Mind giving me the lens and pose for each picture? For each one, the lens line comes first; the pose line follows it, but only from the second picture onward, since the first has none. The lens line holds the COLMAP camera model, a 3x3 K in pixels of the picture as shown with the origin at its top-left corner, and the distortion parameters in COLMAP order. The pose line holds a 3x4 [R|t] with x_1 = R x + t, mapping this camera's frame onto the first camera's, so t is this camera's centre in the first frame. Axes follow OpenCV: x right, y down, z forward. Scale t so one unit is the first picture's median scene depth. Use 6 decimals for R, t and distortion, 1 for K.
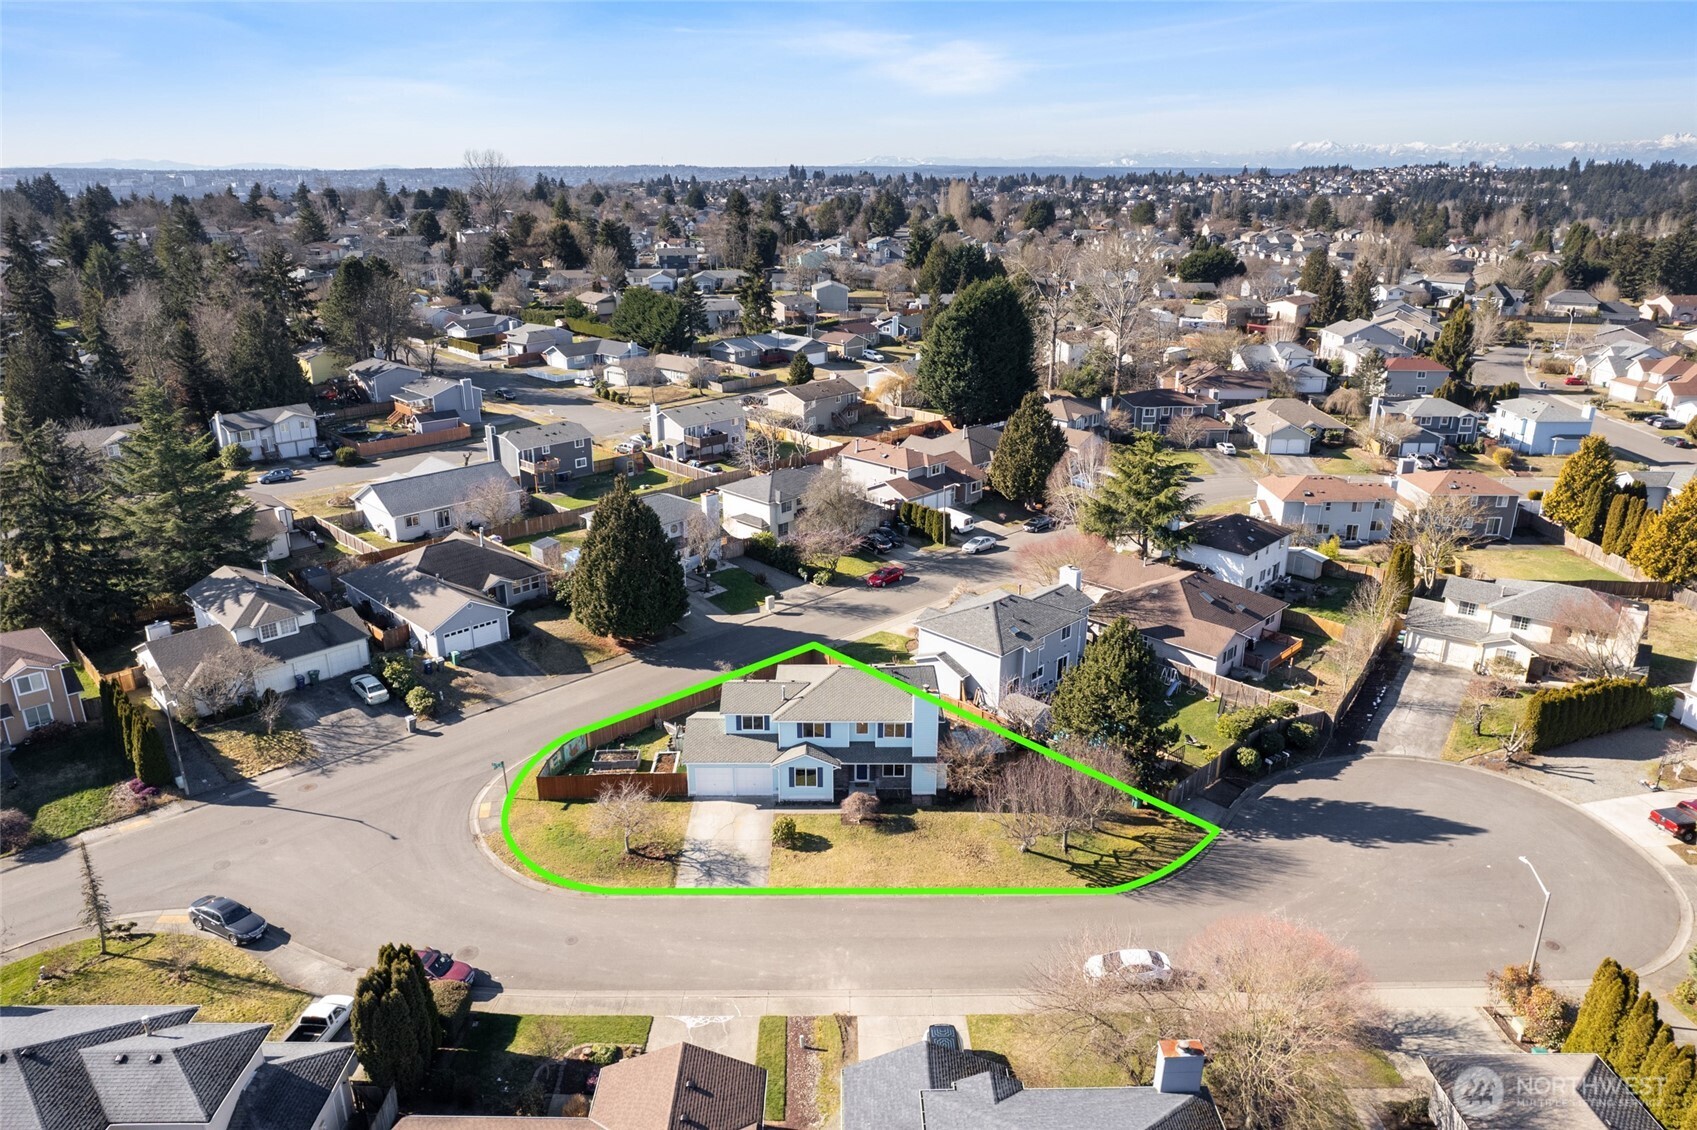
lens RADIAL K [[1163.3, 0, 848.5], [0, 1163.3, 565.0], [0, 0, 1]] dist [-0.069720, 0.060694]
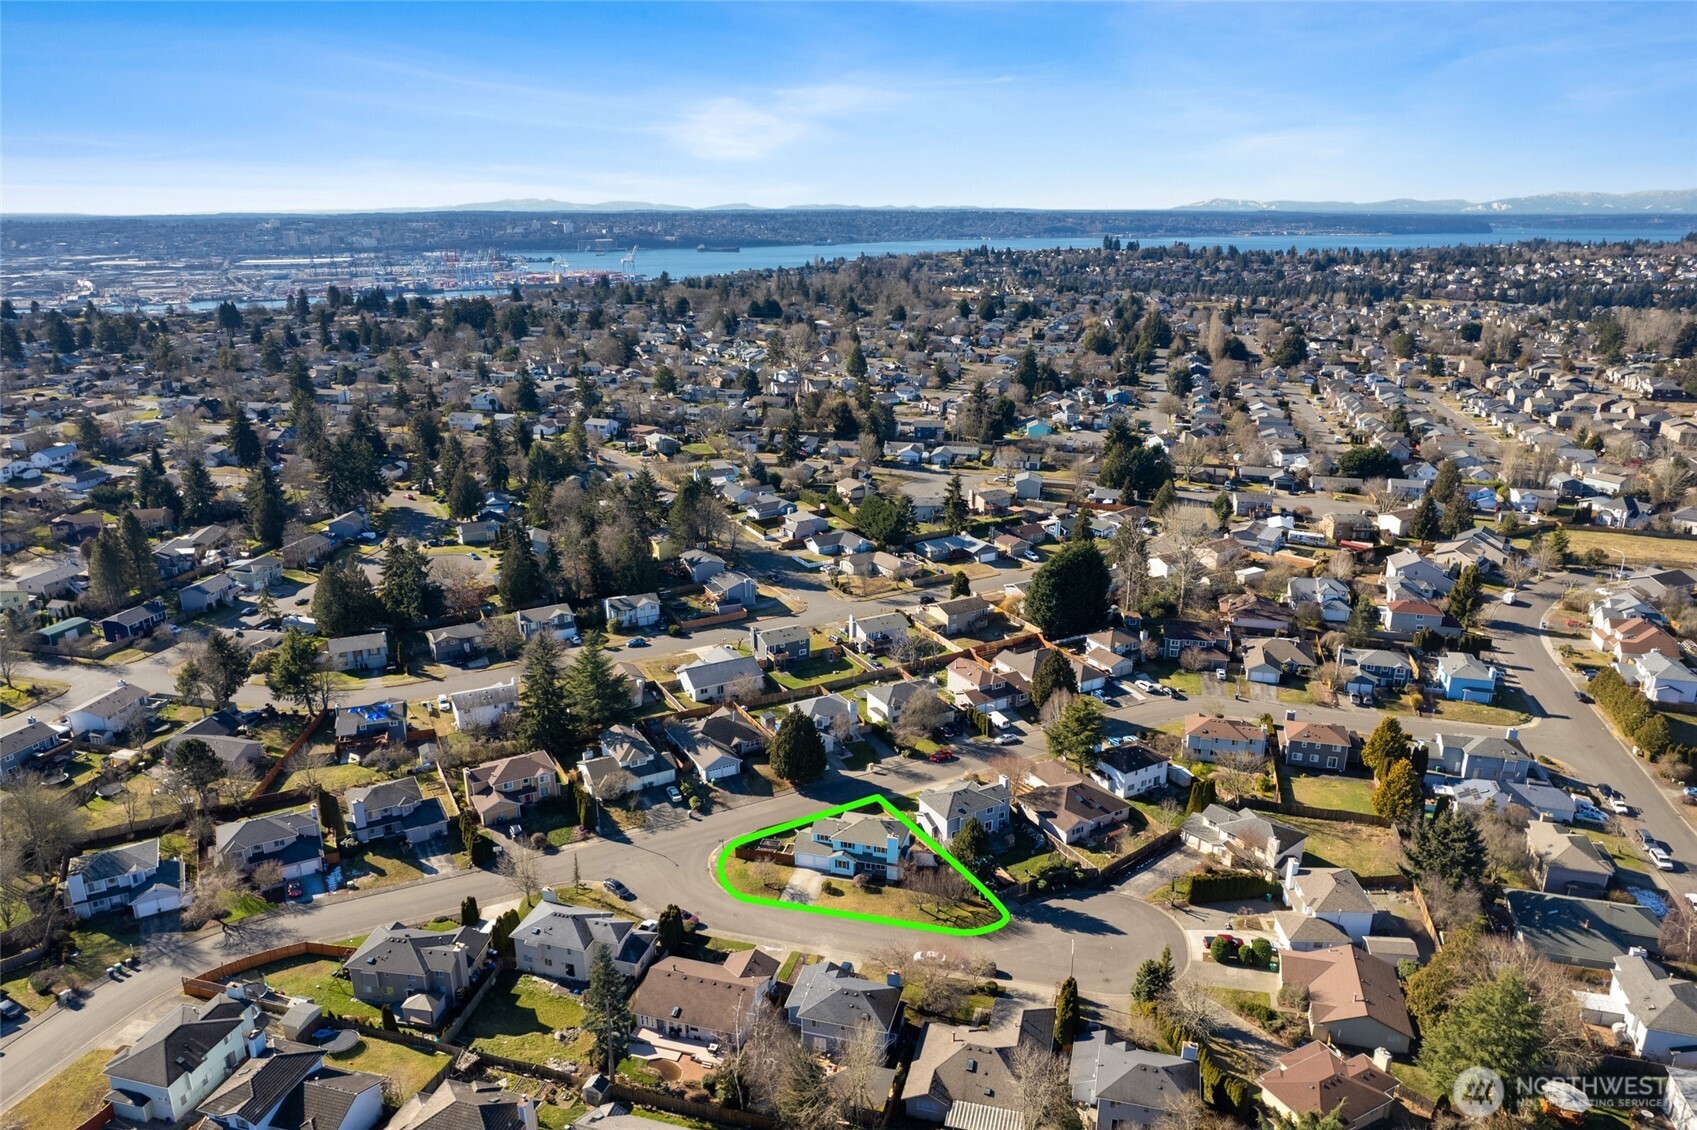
lens RADIAL K [[1163.3, 0, 848.5], [0, 1163.3, 565.0], [0, 0, 1]] dist [-0.069720, 0.060694]
pose [[0.963366, 0.082408, -0.255214, 0.400752], [-0.090829, 0.995637, -0.021369, -0.285451], [0.252339, 0.043767, 0.966649, -0.992048]]
